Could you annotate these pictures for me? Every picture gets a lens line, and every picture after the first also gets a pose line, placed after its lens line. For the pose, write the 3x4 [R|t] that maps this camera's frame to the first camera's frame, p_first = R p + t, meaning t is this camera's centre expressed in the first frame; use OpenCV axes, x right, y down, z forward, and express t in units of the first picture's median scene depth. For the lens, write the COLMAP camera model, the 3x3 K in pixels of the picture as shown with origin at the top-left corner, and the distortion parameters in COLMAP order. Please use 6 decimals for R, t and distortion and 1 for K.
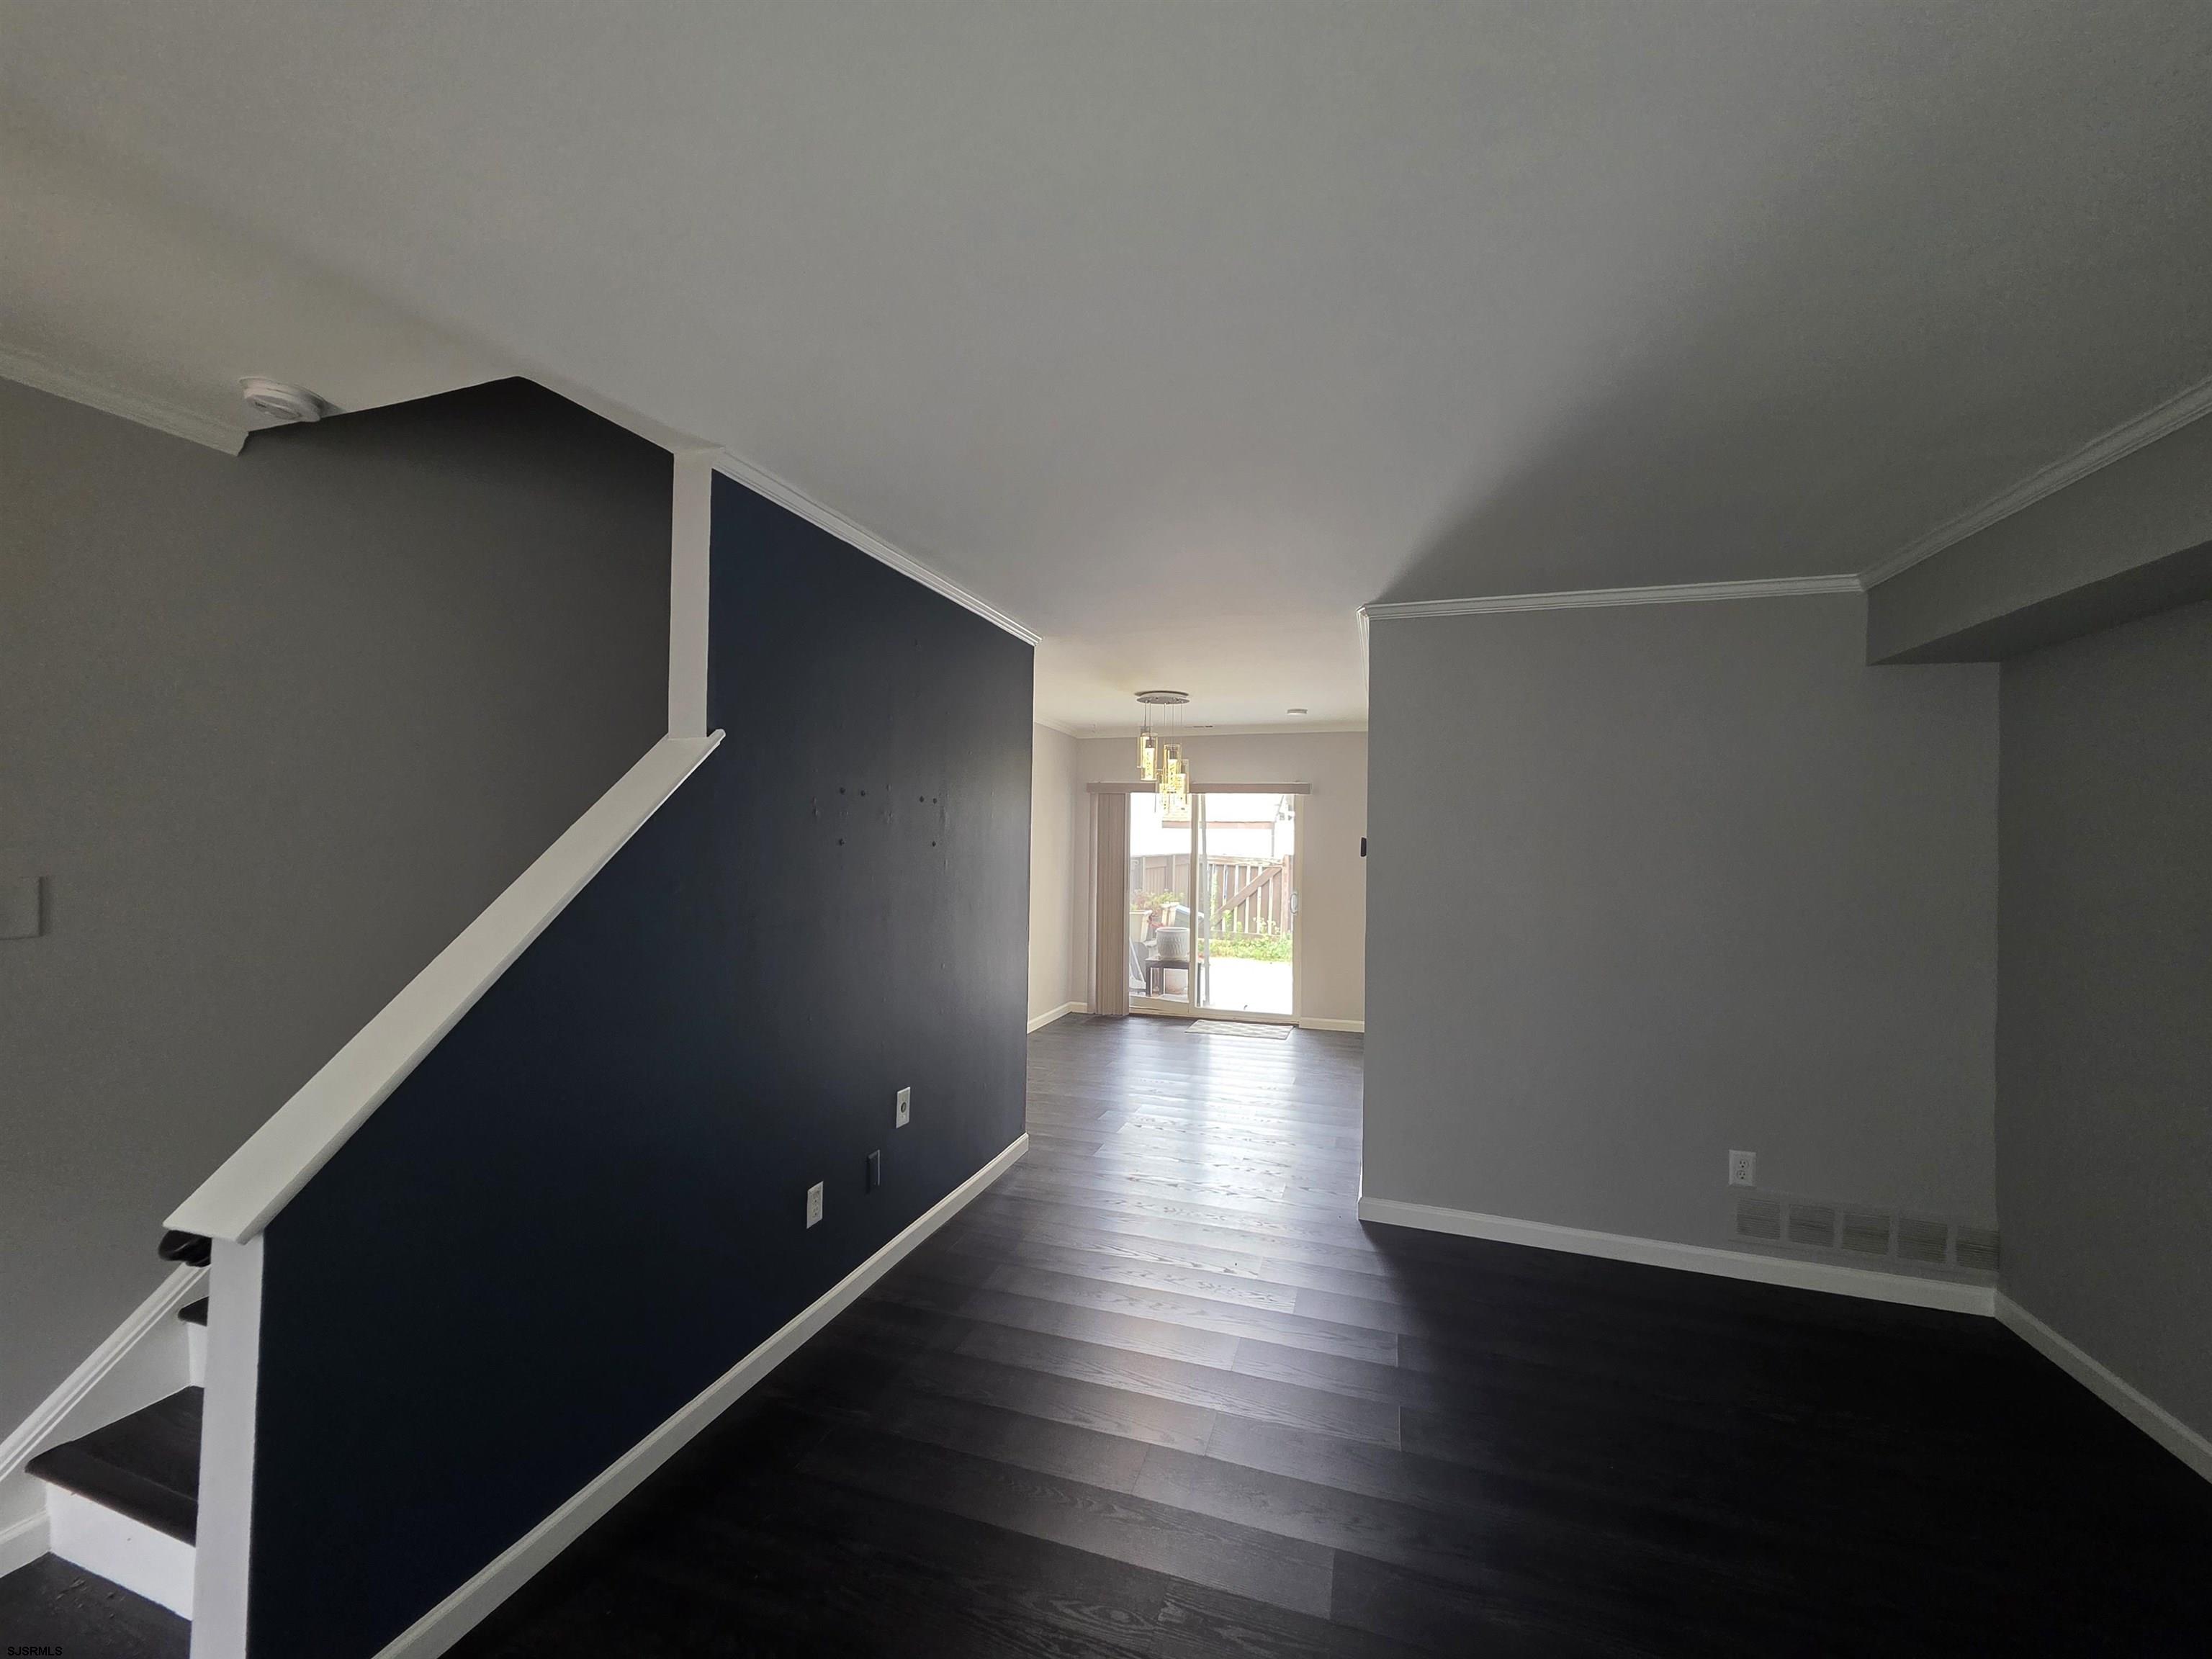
lens RADIAL K [[881.3, 0, 1100.8], [0, 881.3, 815.6], [0, 0, 1]] dist [0.000869, -0.000184]
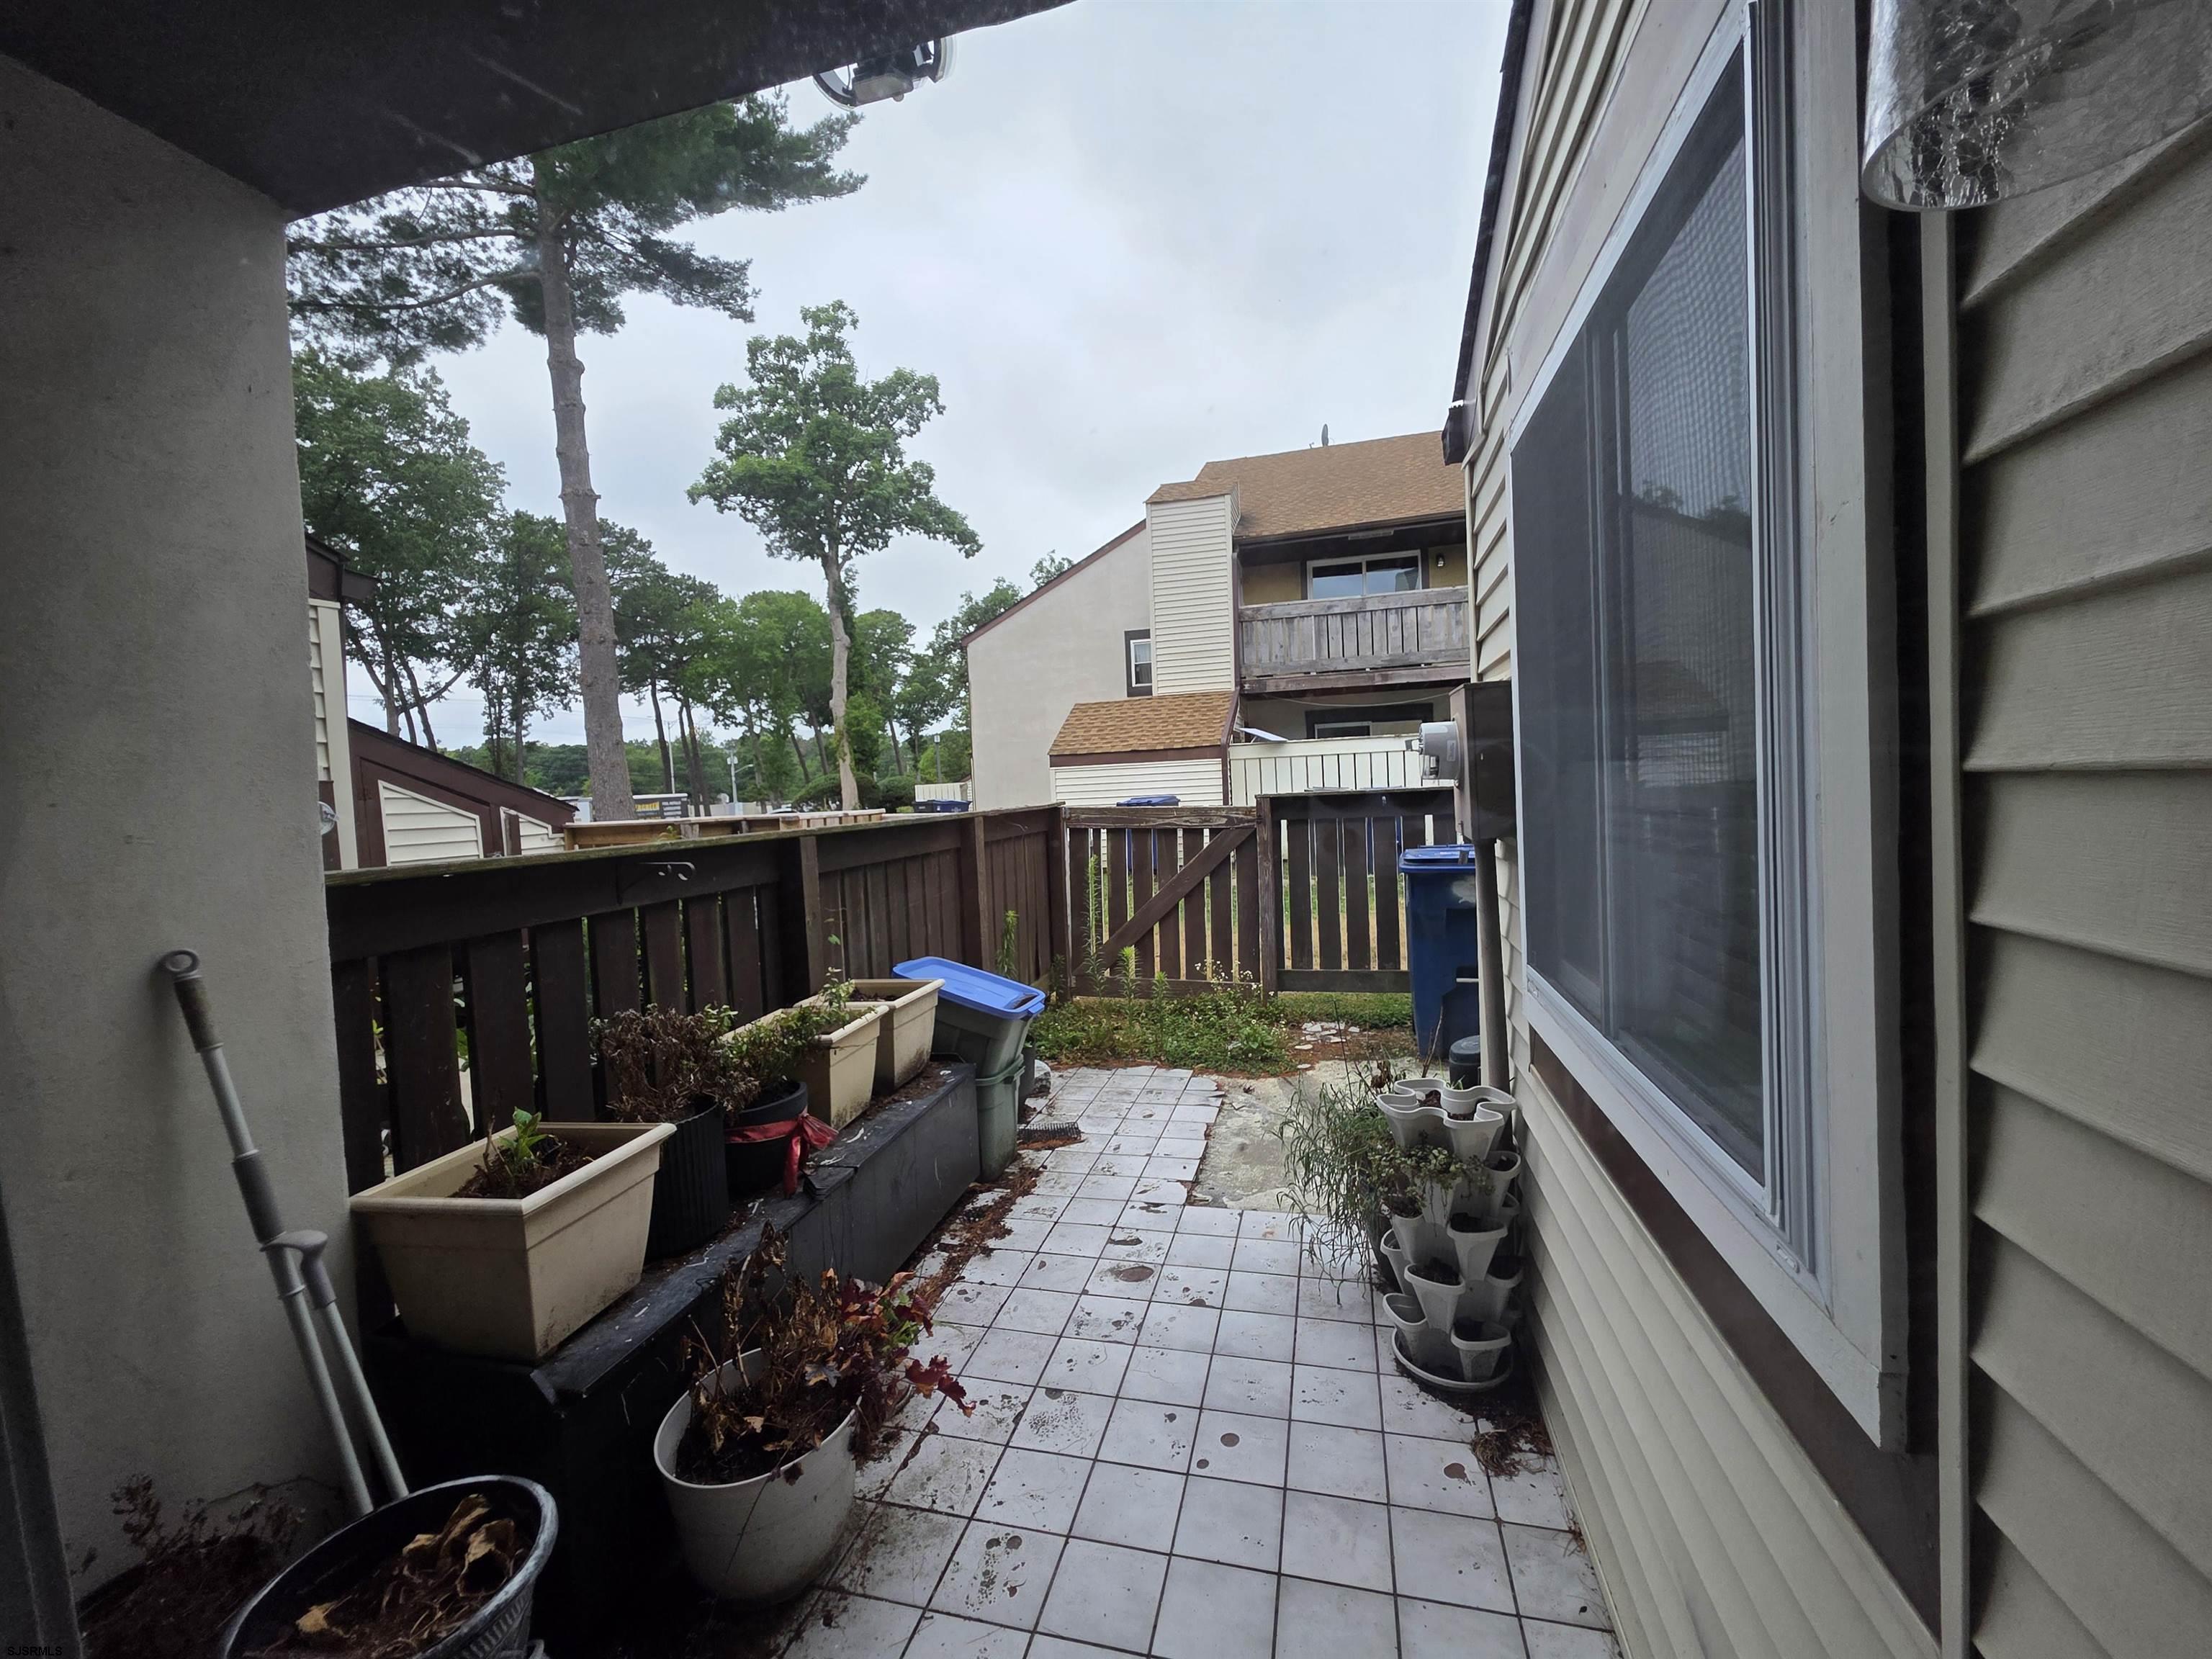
lens RADIAL K [[881.3, 0, 1100.8], [0, 881.3, 815.6], [0, 0, 1]] dist [0.000869, -0.000184]
pose [[0.996205, -0.063052, 0.060003, 0.101200], [0.060142, 0.996981, 0.049119, 0.026381], [-0.062919, -0.045324, 0.996989, 0.556181]]
